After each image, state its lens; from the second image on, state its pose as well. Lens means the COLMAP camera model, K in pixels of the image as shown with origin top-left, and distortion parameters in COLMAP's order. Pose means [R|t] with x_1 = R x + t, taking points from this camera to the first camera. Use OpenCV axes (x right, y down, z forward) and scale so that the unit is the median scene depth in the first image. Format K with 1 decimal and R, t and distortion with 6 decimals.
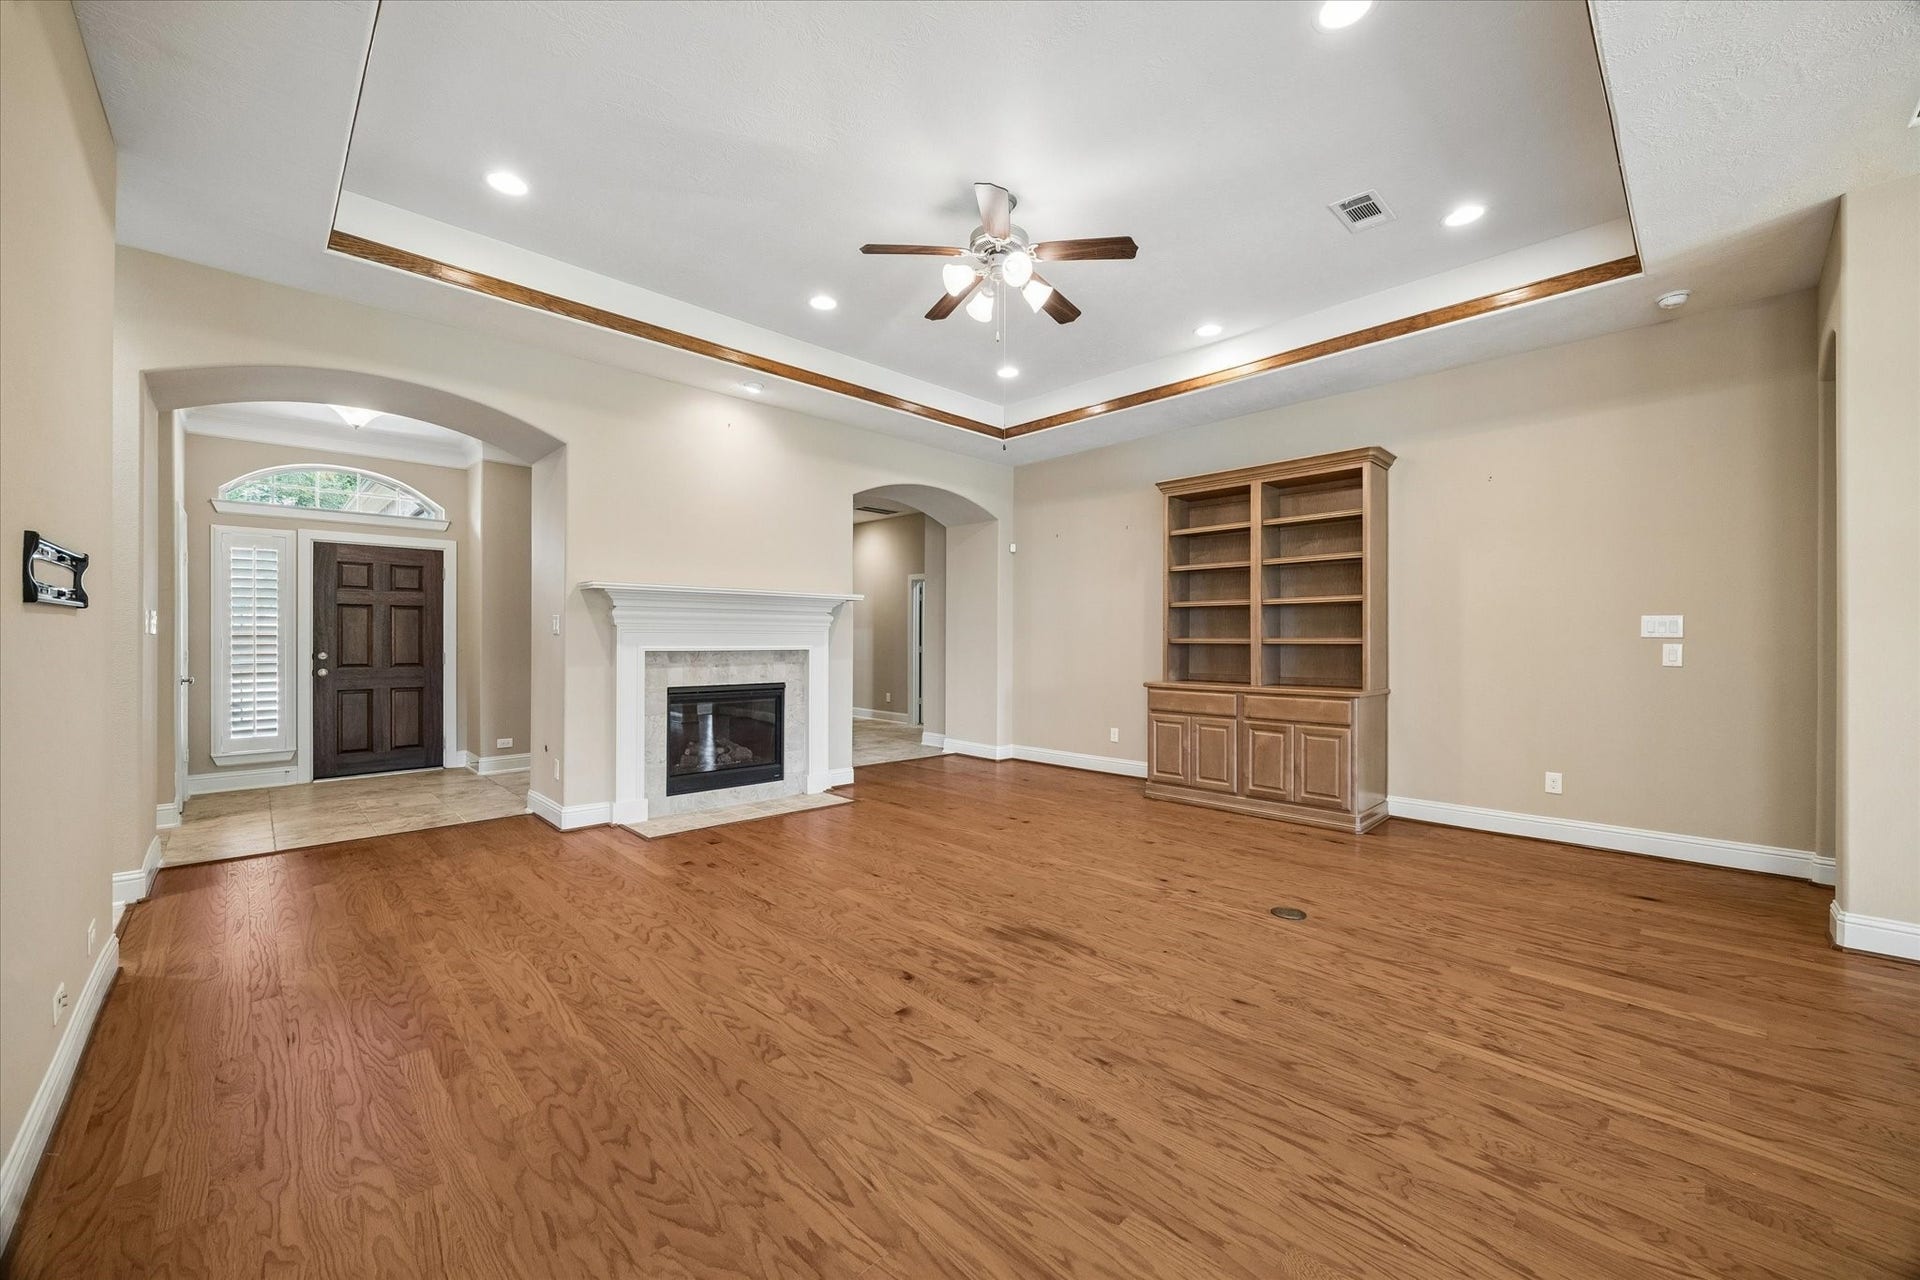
lens RADIAL K [[733.1, 0, 967.8], [0, 733.1, 645.0], [0, 0, 1]] dist [-0.001153, 0.000577]
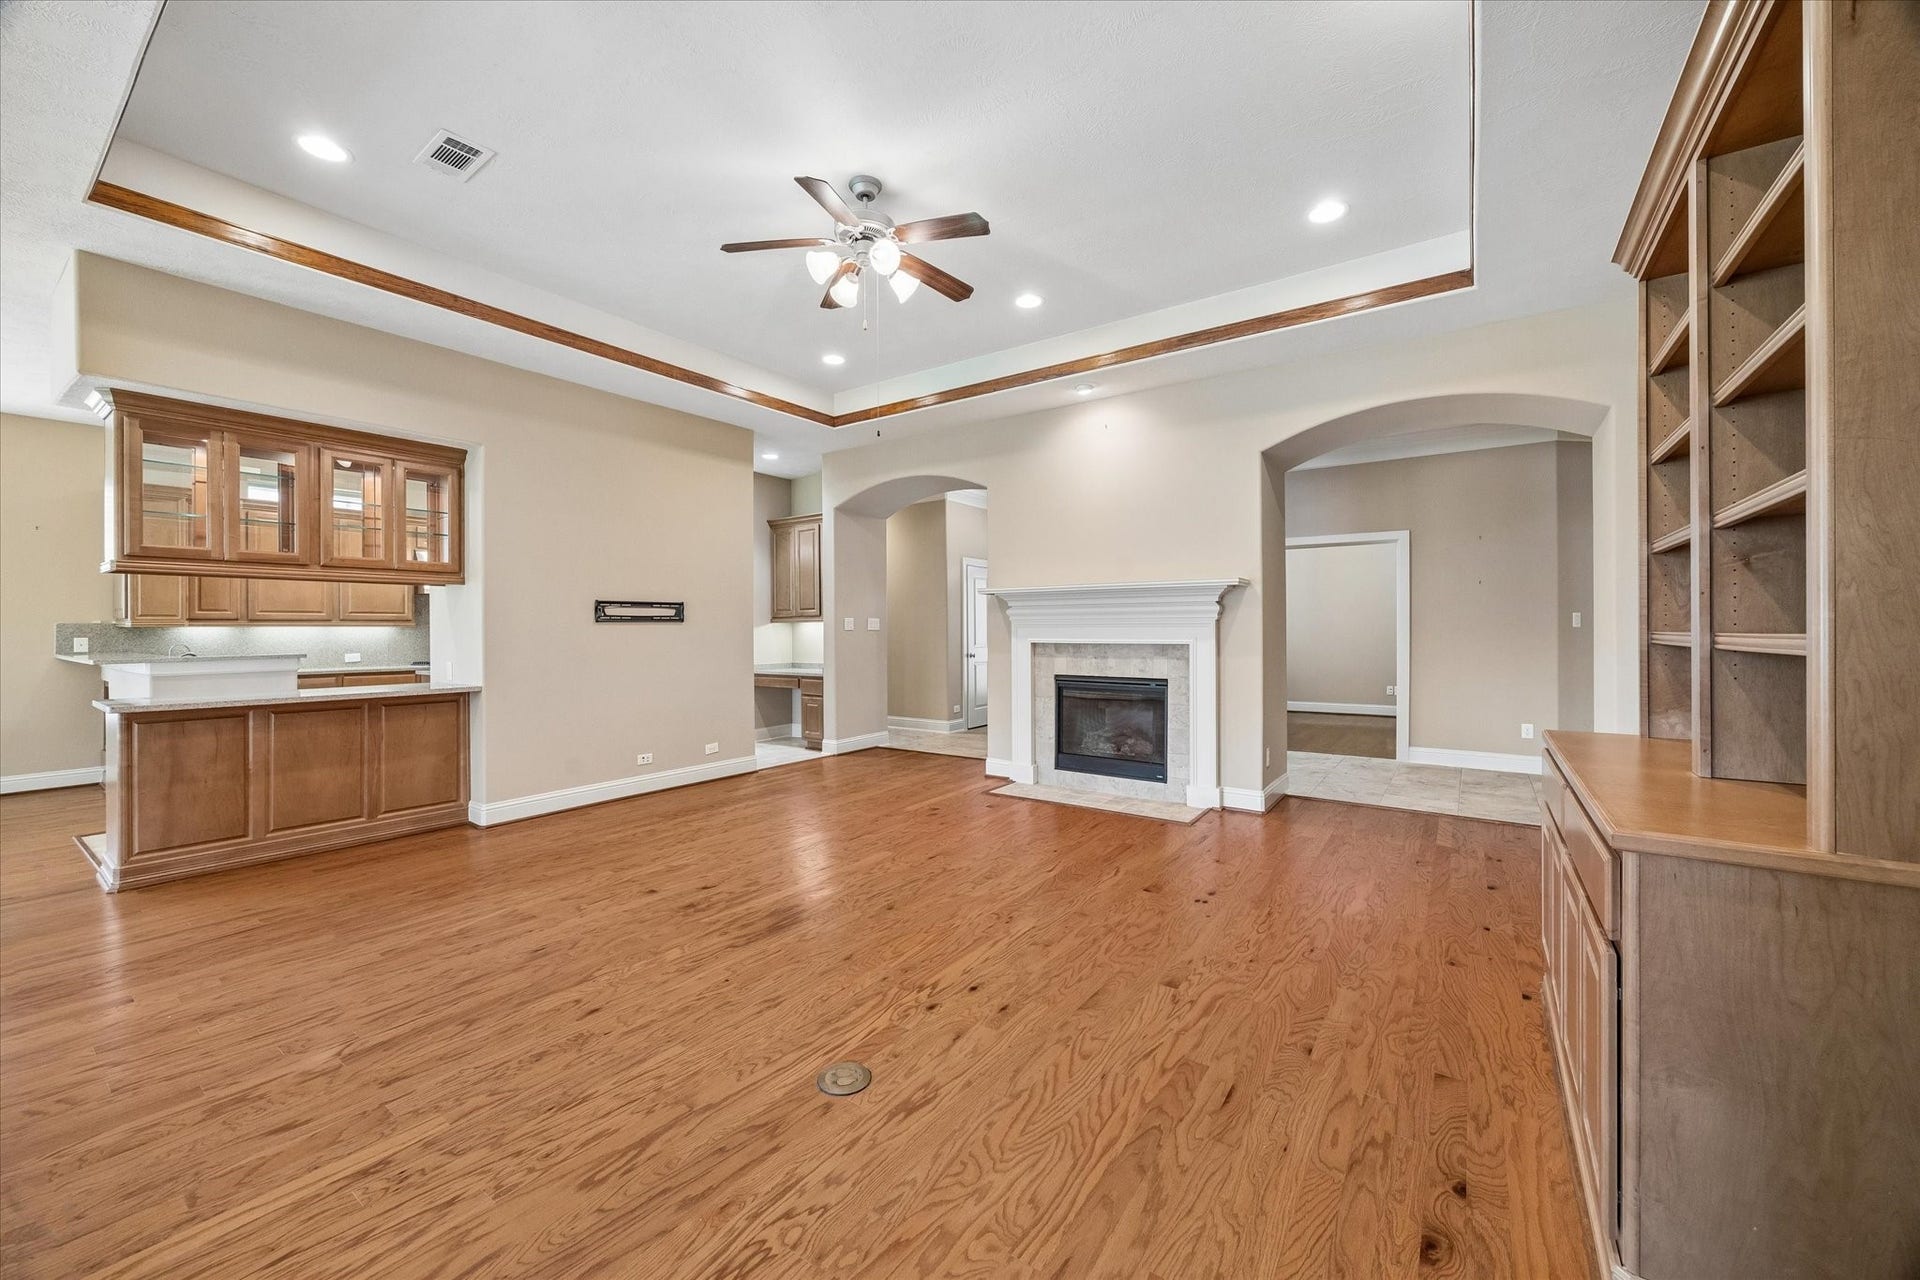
lens RADIAL K [[733.1, 0, 958.0], [0, 733.1, 632.9], [0, 0, 1]] dist [-0.001153, 0.000577]
pose [[0.176473, 0.001837, -0.984304, 1.238761], [-0.004742, 0.999988, 0.001016, -0.014440], [0.984294, 0.004488, 0.176480, 1.144600]]
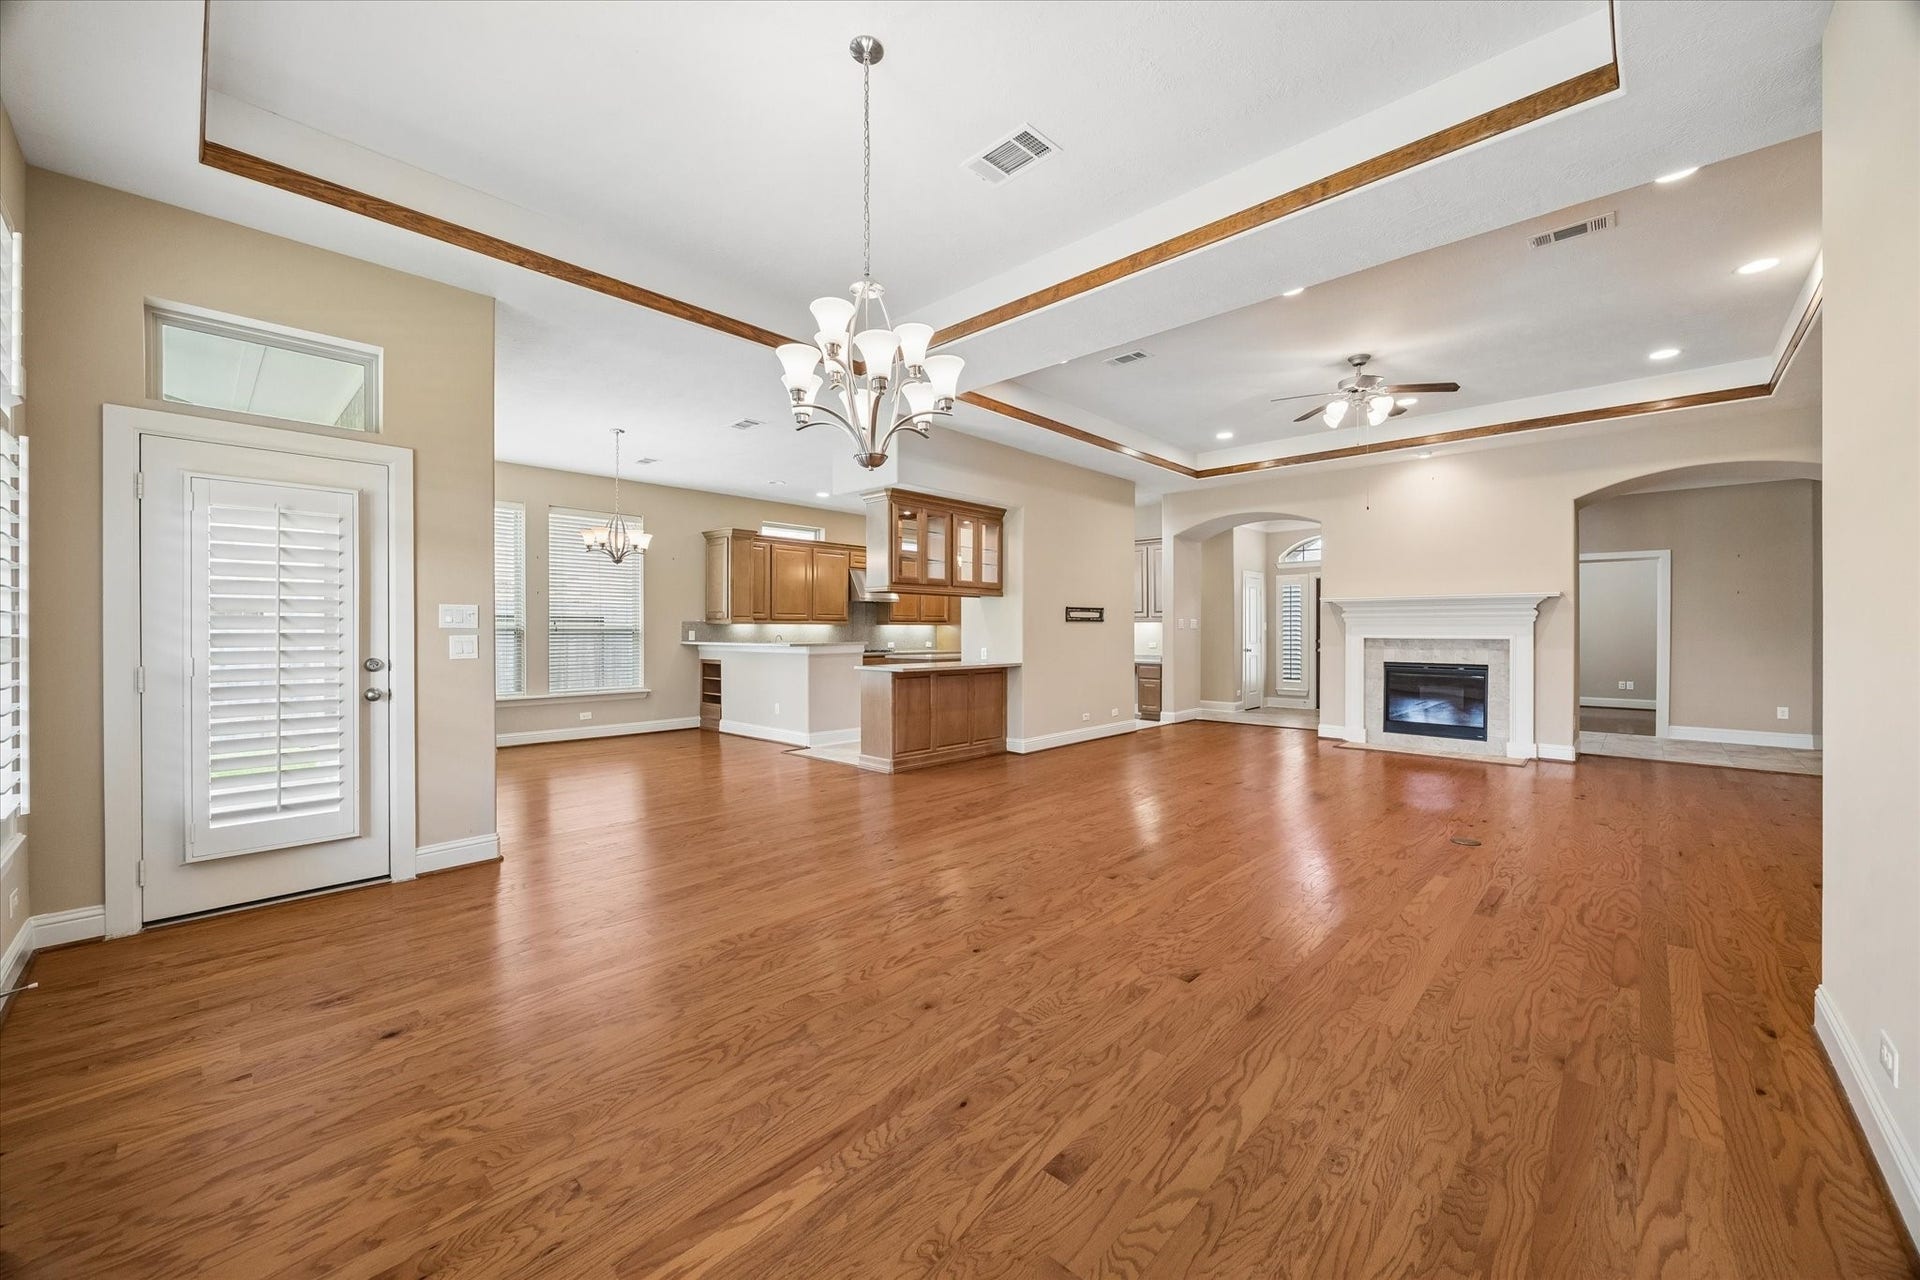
lens RADIAL K [[733.1, 0, 960.6], [0, 733.1, 633.3], [0, 0, 1]] dist [-0.001153, 0.000577]
pose [[0.039412, 0.000894, -0.999223, 1.962273], [-0.010712, 0.999943, 0.000472, 0.010869], [0.999166, 0.010685, 0.039419, 0.072475]]
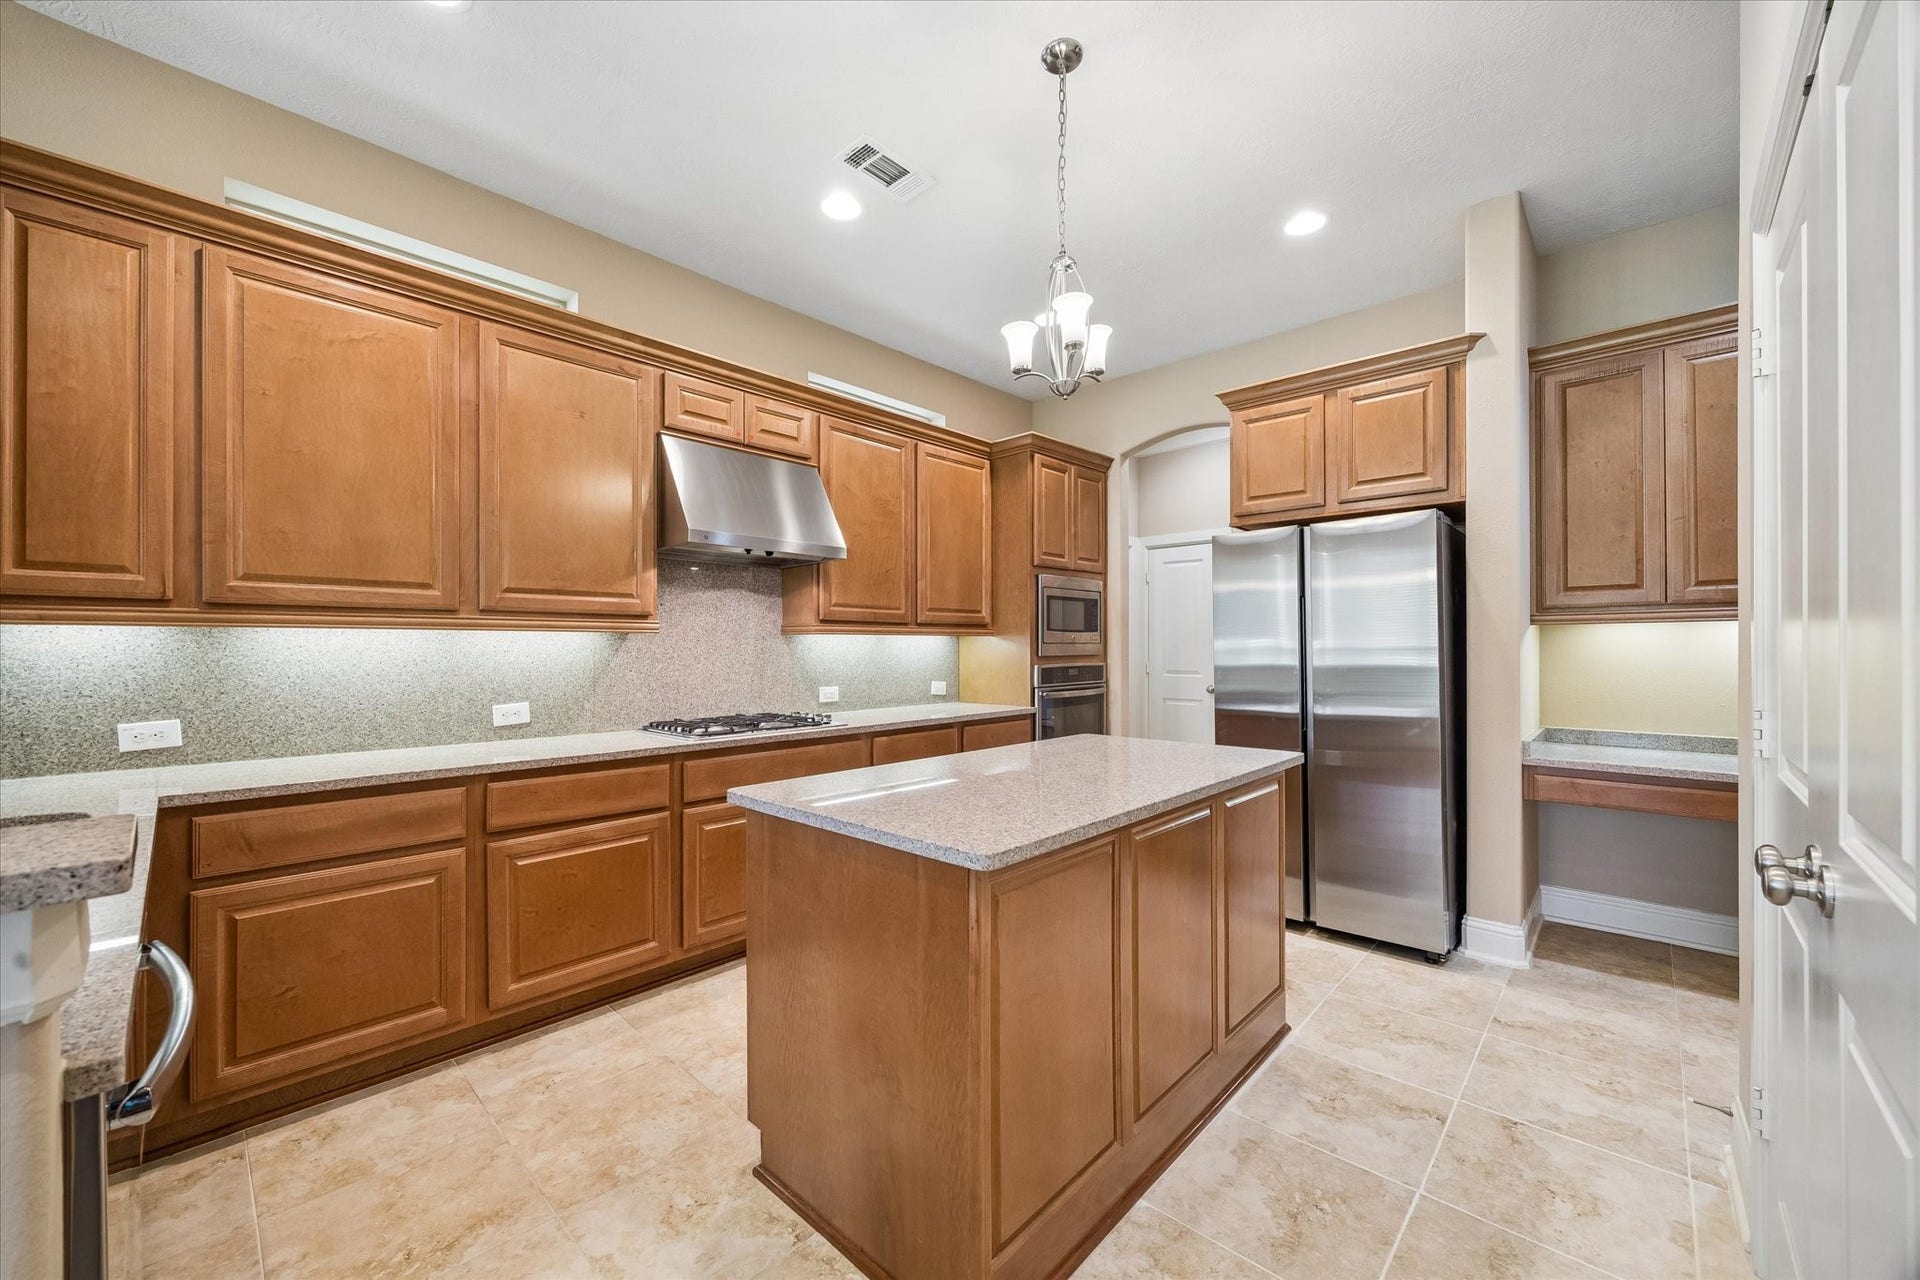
lens RADIAL K [[733.1, 0, 958.3], [0, 733.1, 646.8], [0, 0, 1]] dist [-0.001153, 0.000577]
pose [[0.038638, -0.002864, -0.999249, -0.717802], [-0.006747, 0.999972, -0.003127, -0.004103], [0.999230, 0.006863, 0.038618, 0.036391]]
